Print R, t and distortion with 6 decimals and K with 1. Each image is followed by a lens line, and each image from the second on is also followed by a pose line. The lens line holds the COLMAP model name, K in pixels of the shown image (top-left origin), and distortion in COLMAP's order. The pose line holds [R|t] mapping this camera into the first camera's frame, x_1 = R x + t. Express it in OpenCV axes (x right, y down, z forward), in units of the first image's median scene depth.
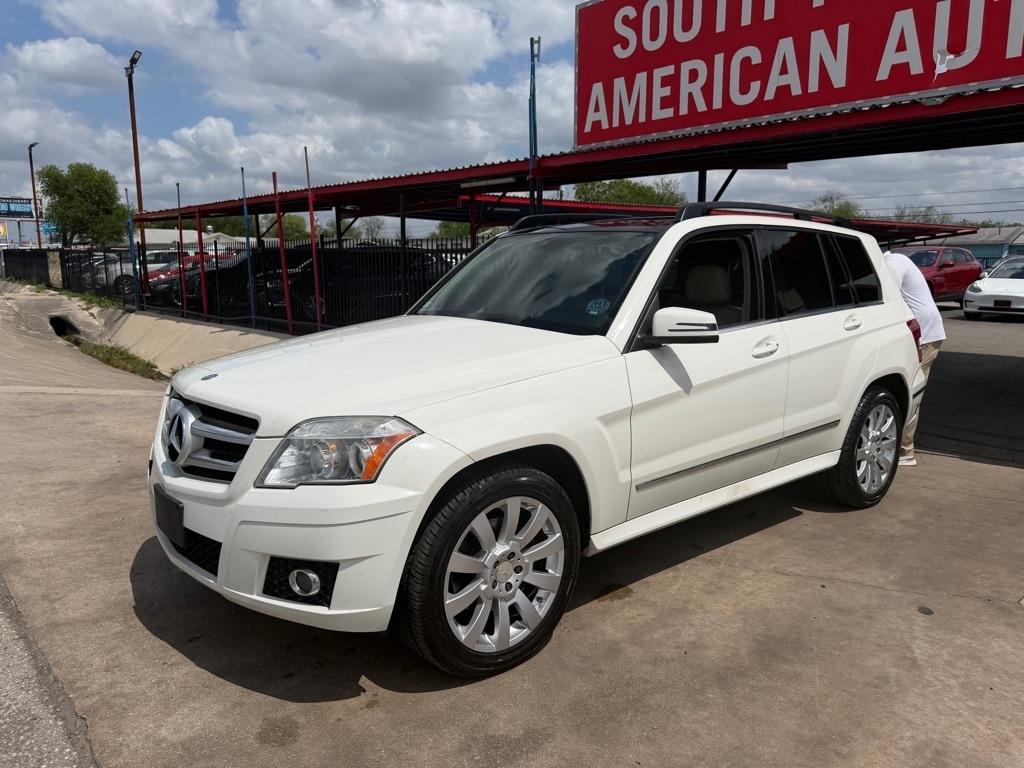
lens RADIAL K [[722.7, 0, 520.7], [0, 722.7, 389.9], [0, 0, 1]] dist [0.024090, -0.031098]
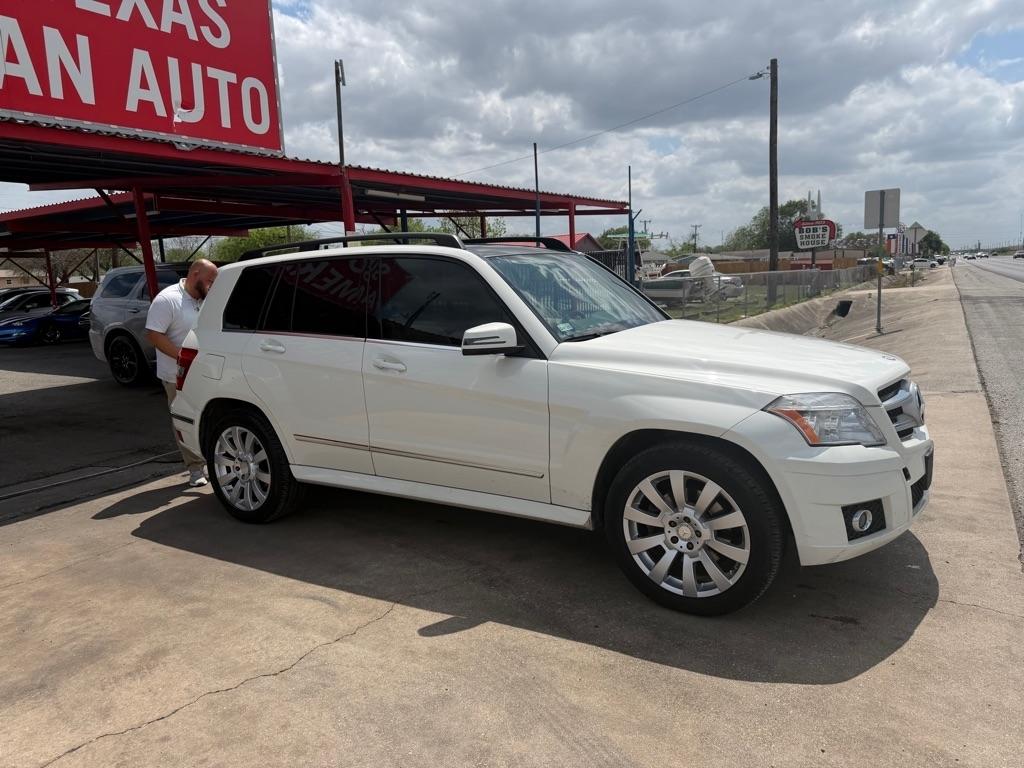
lens RADIAL K [[722.7, 0, 512.0], [0, 722.7, 376.1], [0, 0, 1]] dist [0.024090, -0.031098]
pose [[-0.278914, -0.125783, 0.952043, -0.861043], [0.208845, 0.959712, 0.187980, -0.213763], [-0.937332, 0.251260, -0.241408, 1.143814]]
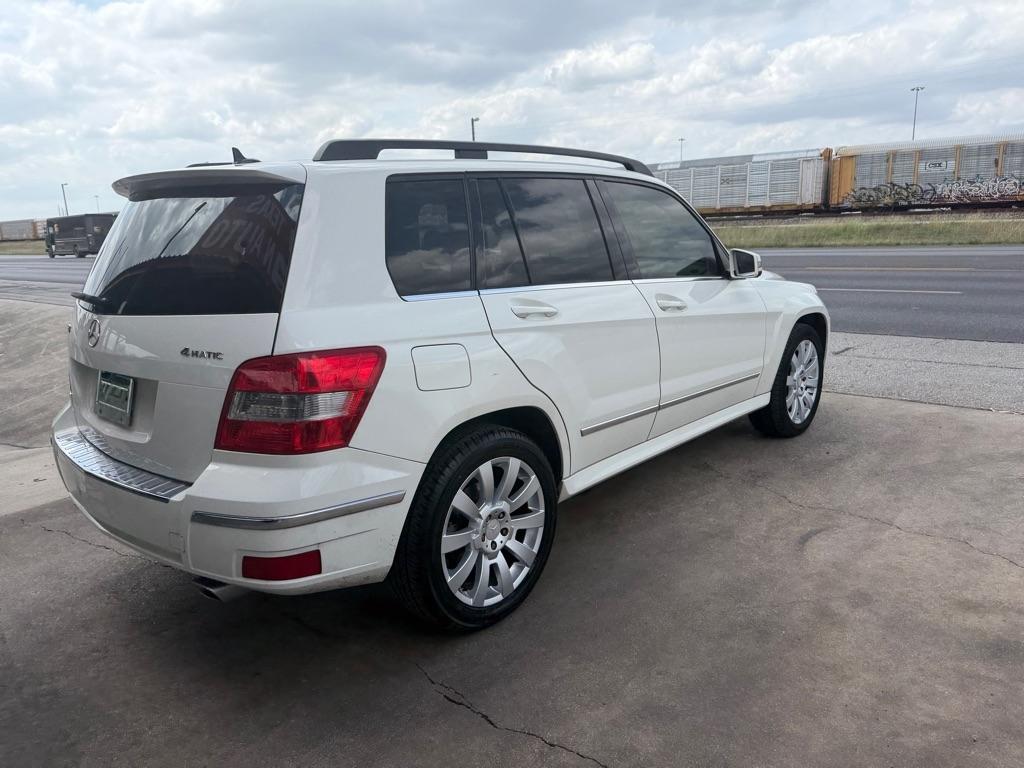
lens RADIAL K [[722.7, 0, 515.7], [0, 722.7, 377.7], [0, 0, 1]] dist [0.024090, -0.031098]
pose [[-0.992790, 0.048068, -0.109808, 0.246947], [0.004117, 0.929209, 0.369533, -0.306715], [0.119797, 0.366416, -0.922707, 1.782033]]
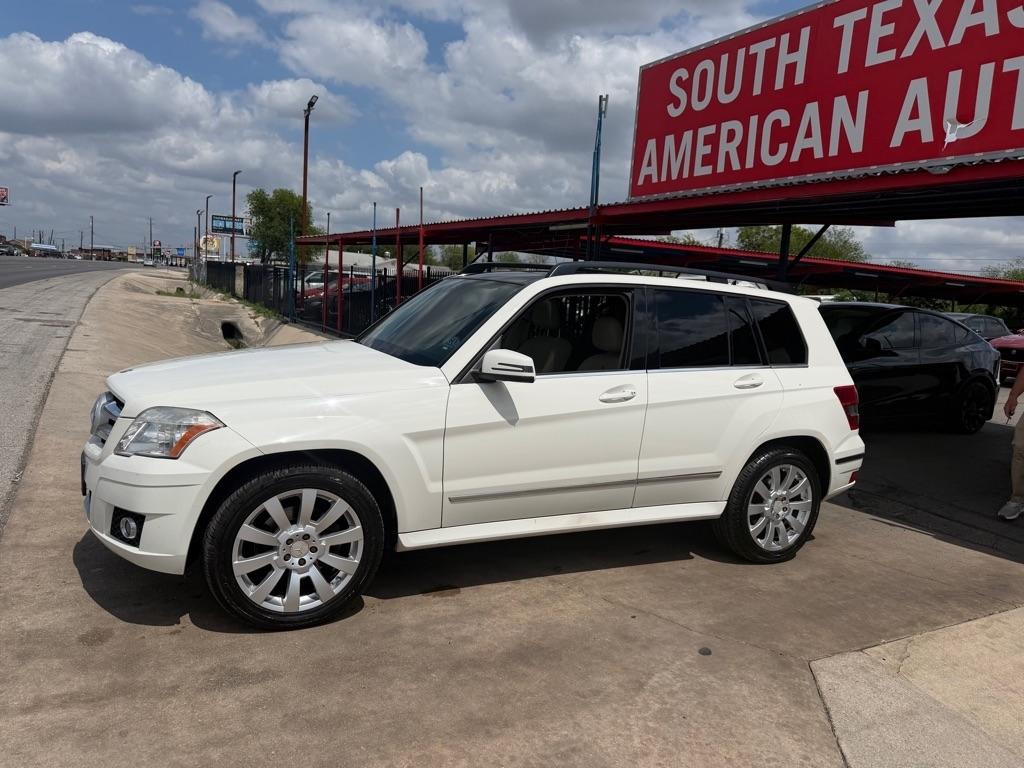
lens RADIAL K [[722.7, 0, 517.9], [0, 722.7, 392.3], [0, 0, 1]] dist [0.024090, -0.031098]
pose [[0.971979, 0.096210, -0.214476, 0.327287], [-0.105784, 0.993822, -0.033588, -0.006465], [0.209919, 0.055335, 0.976152, -0.081495]]
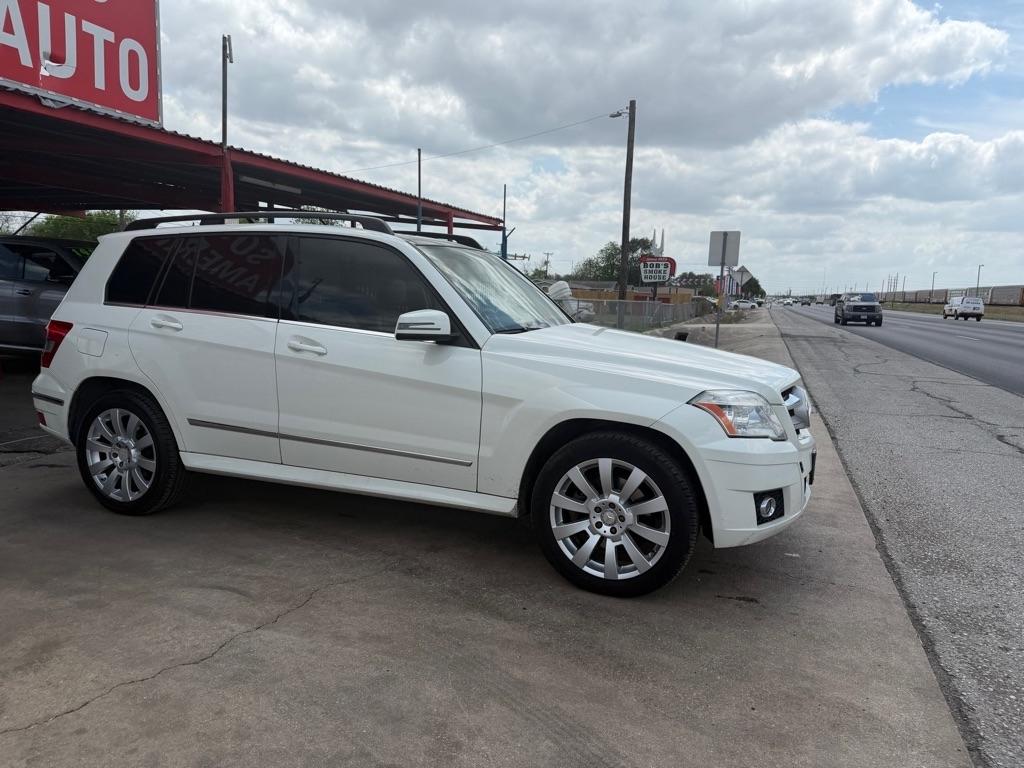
lens RADIAL K [[722.7, 0, 512.8], [0, 722.7, 381.2], [0, 0, 1]] dist [0.024090, -0.031098]
pose [[-0.465712, -0.129996, 0.875336, -0.840732], [0.119473, 0.970859, 0.207747, -0.202648], [-0.876834, 0.201329, -0.436609, 1.232590]]
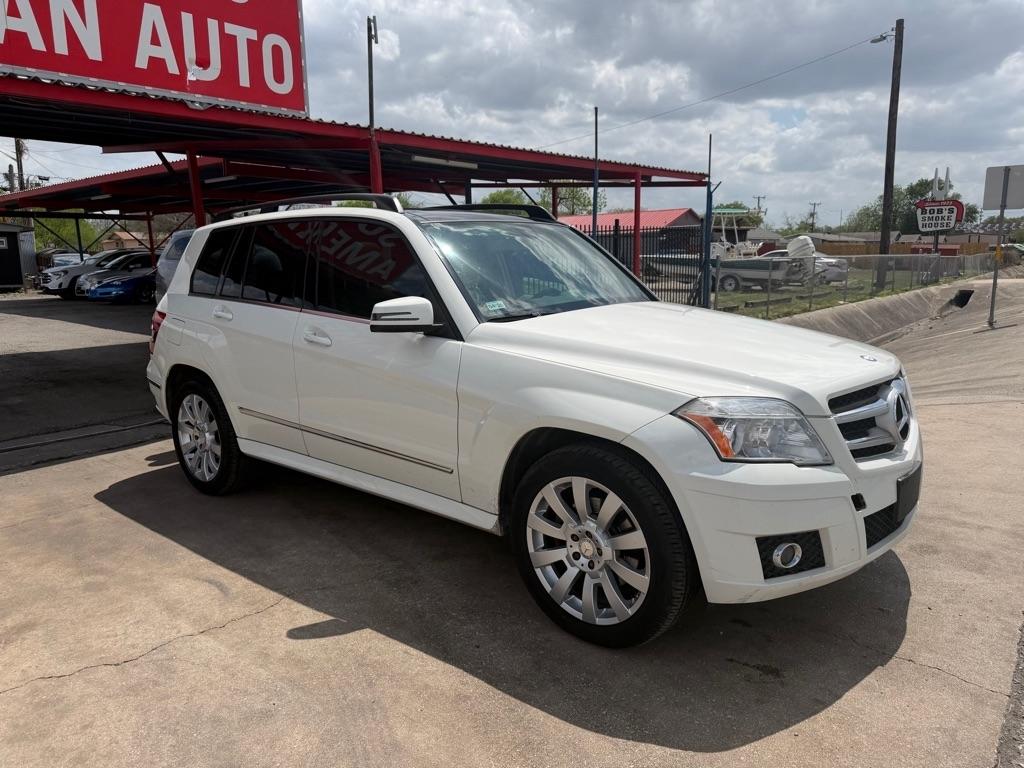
lens RADIAL K [[722.7, 0, 511.4], [0, 722.7, 387.3], [0, 0, 1]] dist [0.024090, -0.031098]
pose [[-0.140785, -0.183817, 0.972826, -0.814067], [0.185827, 0.960243, 0.208332, -0.170310], [-0.972444, 0.210108, -0.101030, 0.955698]]
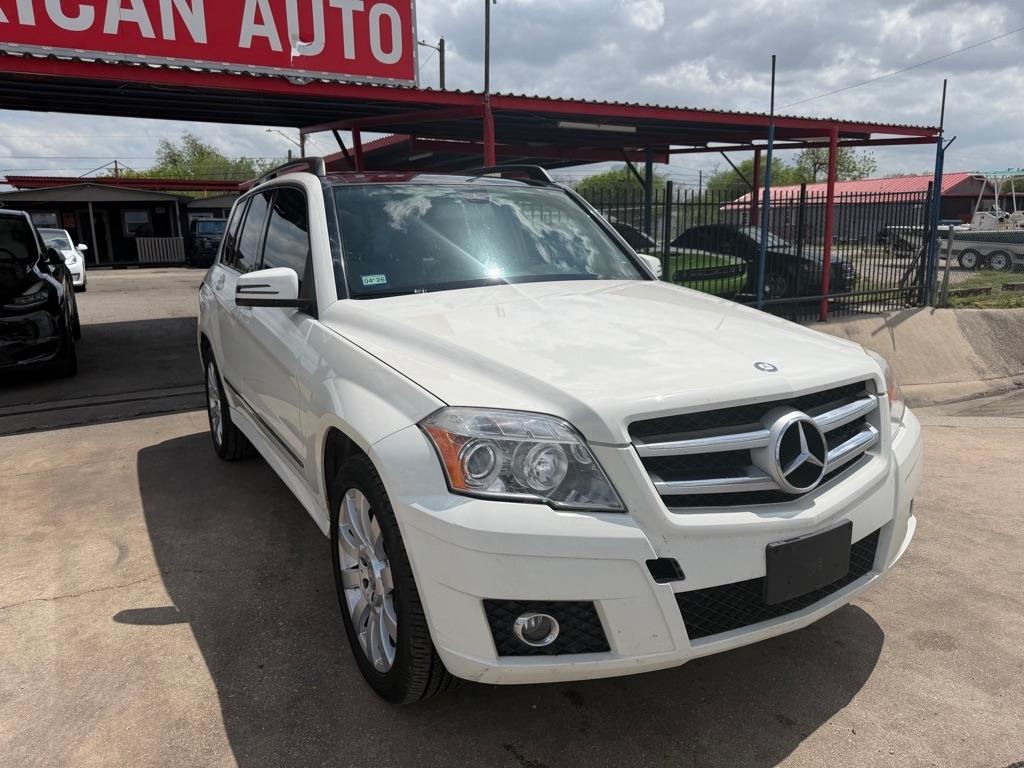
lens RADIAL K [[722.7, 0, 511.7], [0, 722.7, 386.6], [0, 0, 1]] dist [0.024090, -0.031098]
pose [[0.191260, -0.214245, 0.957872, -0.698172], [0.188939, 0.965673, 0.178264, -0.103301], [-0.963183, 0.146885, 0.225174, 0.645959]]
